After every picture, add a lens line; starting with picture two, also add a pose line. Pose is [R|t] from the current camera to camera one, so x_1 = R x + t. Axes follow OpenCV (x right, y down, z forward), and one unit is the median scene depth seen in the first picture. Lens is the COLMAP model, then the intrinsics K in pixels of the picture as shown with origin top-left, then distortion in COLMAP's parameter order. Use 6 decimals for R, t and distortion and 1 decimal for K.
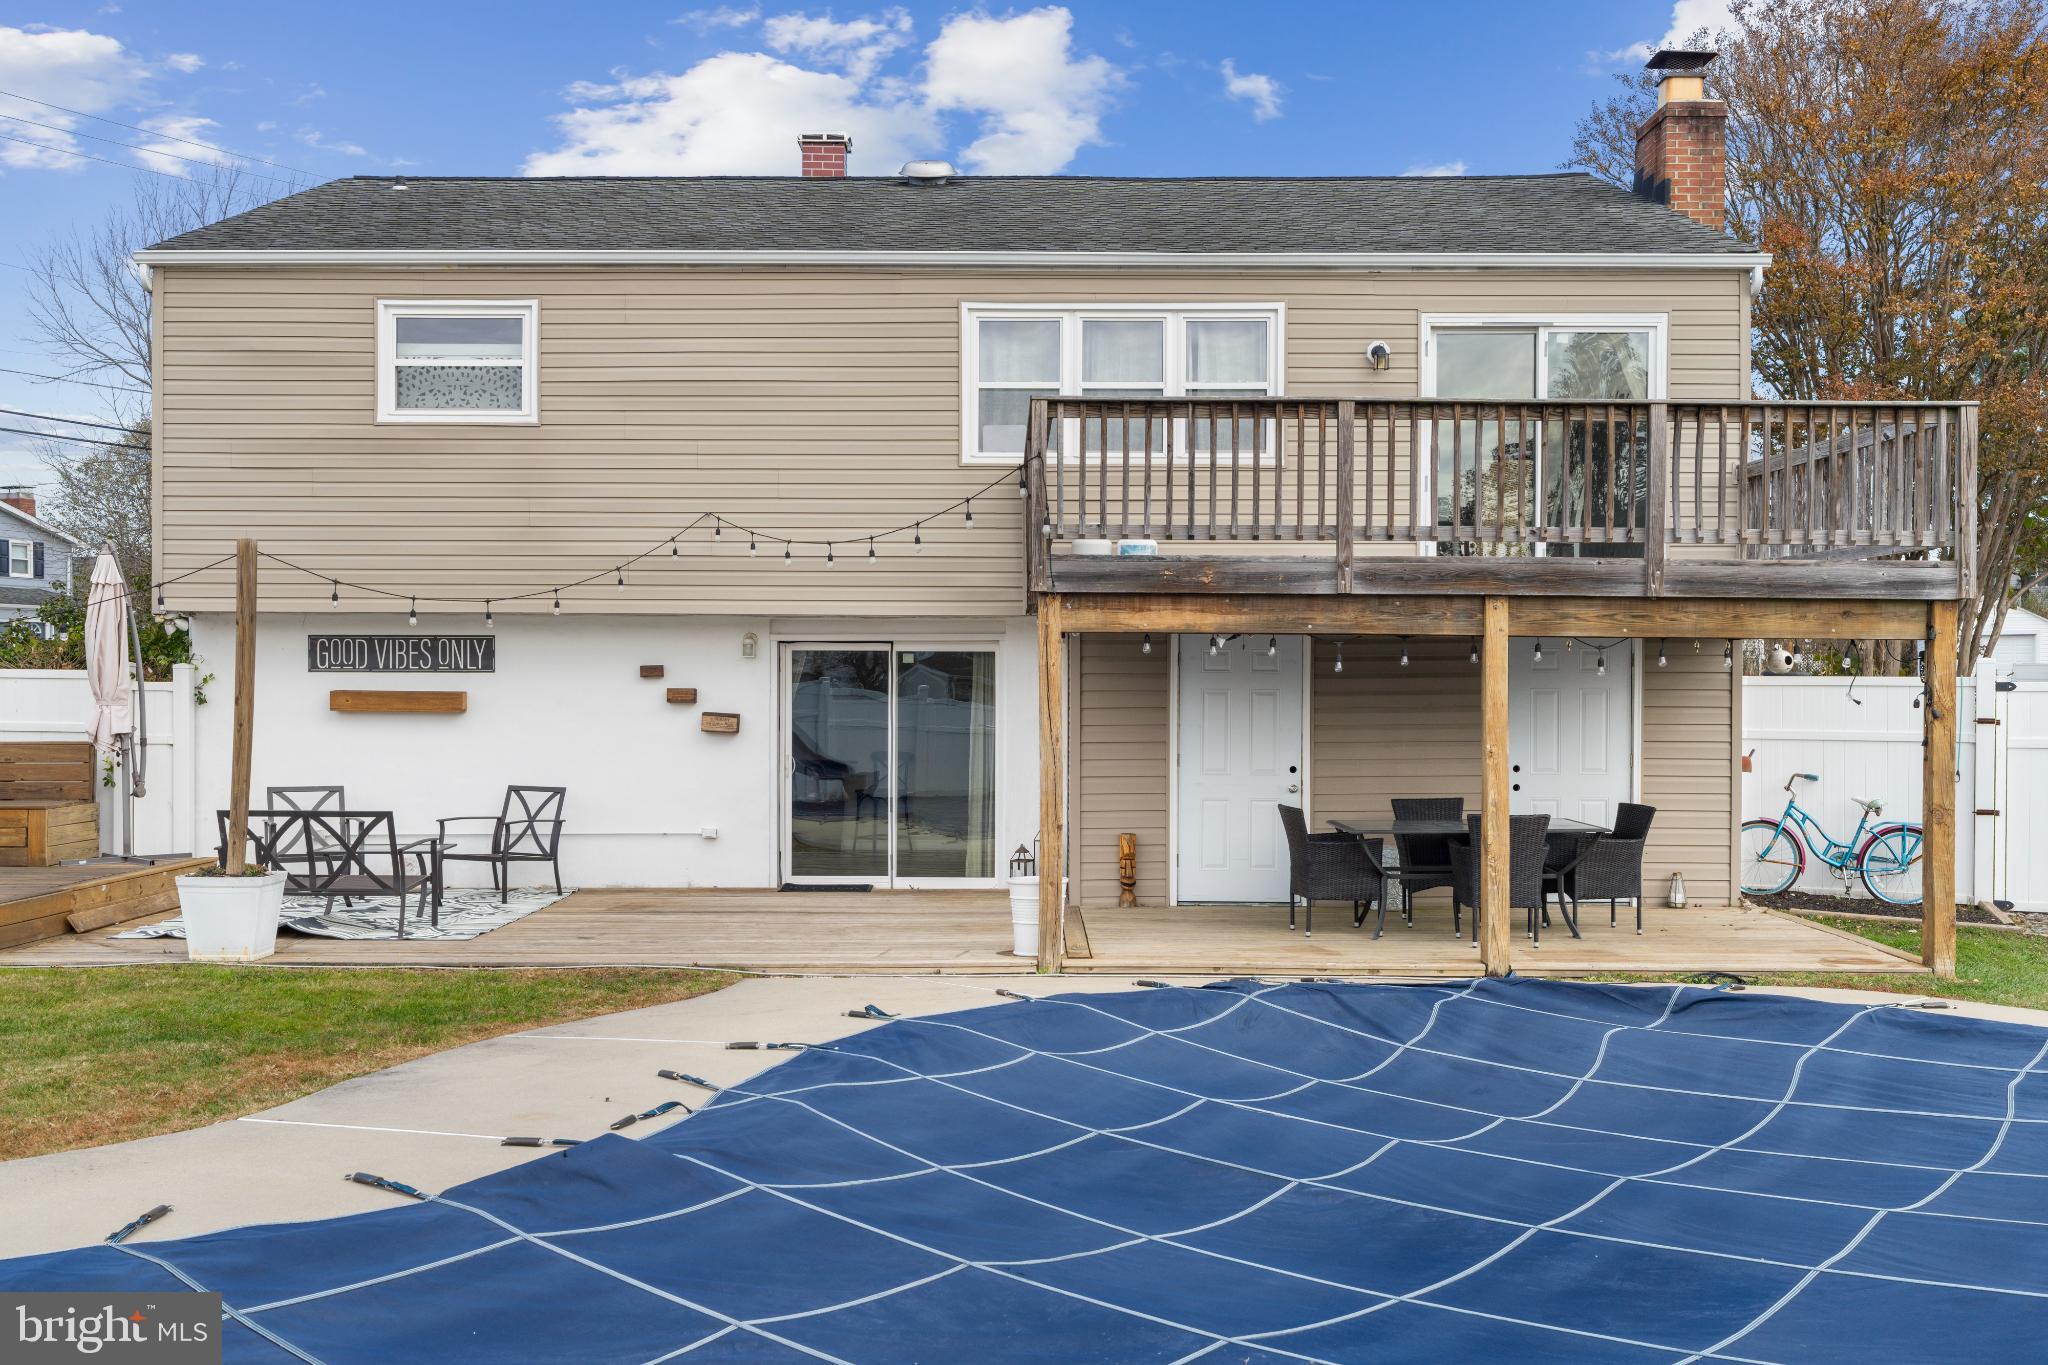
lens RADIAL K [[2070.8, 0, 1024.0], [0, 2070.8, 682.5], [0, 0, 1]] dist [0.010170, 0.006062]
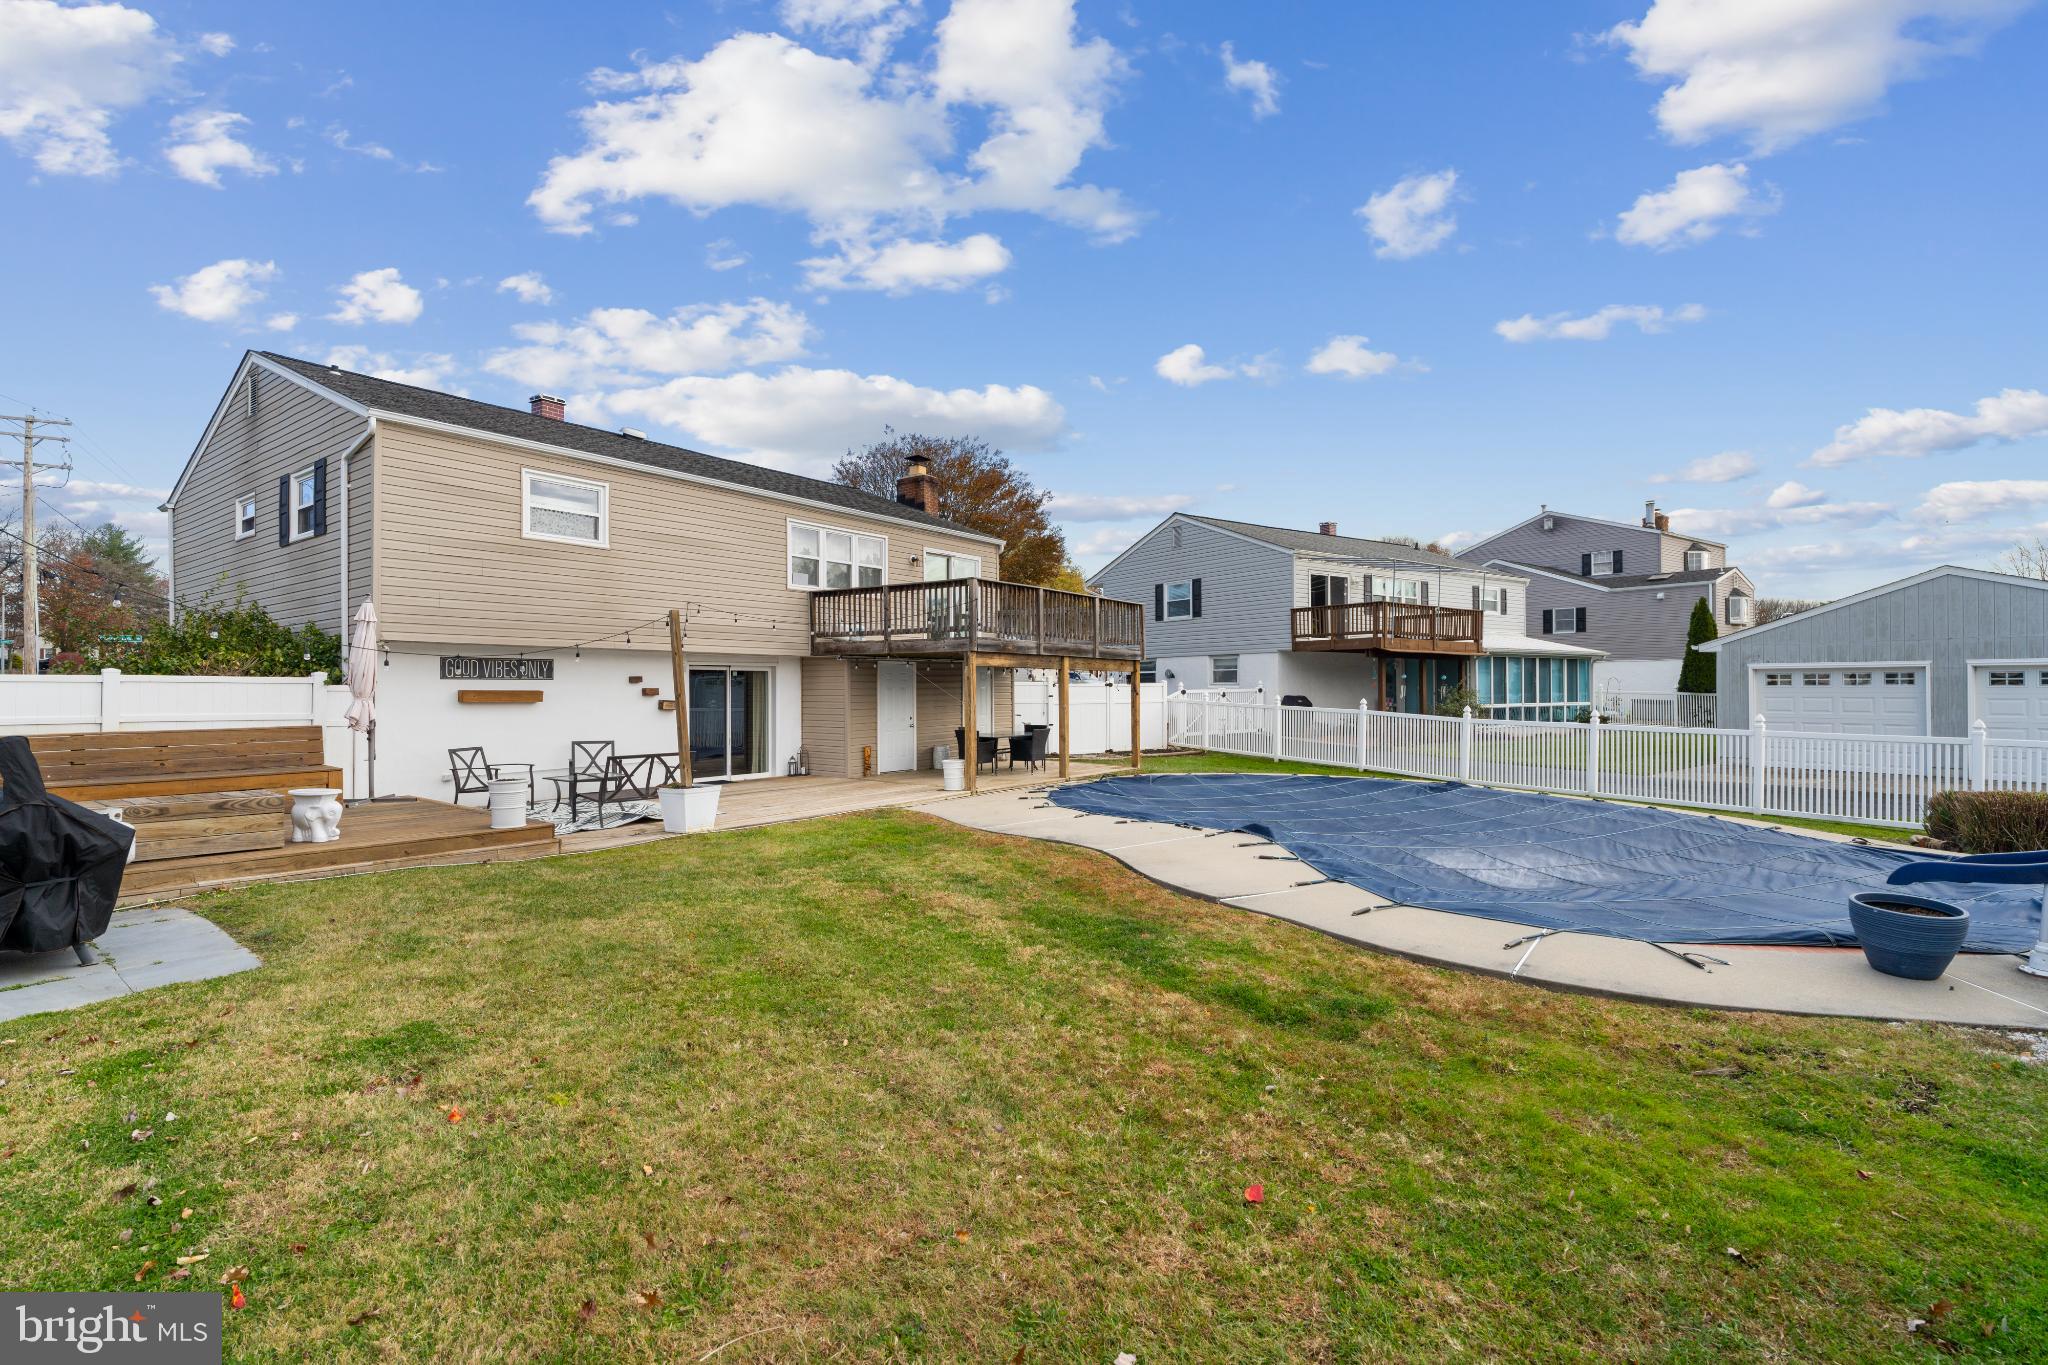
lens RADIAL K [[929.3, 0, 1015.8], [0, 929.3, 671.6], [0, 0, 1]] dist [-0.005909, 0.000312]
pose [[0.586403, 0.010084, 0.809957, -0.702676], [-0.000036, 0.999923, -0.012424, -0.002033], [-0.810020, 0.007256, 0.586358, 0.202977]]
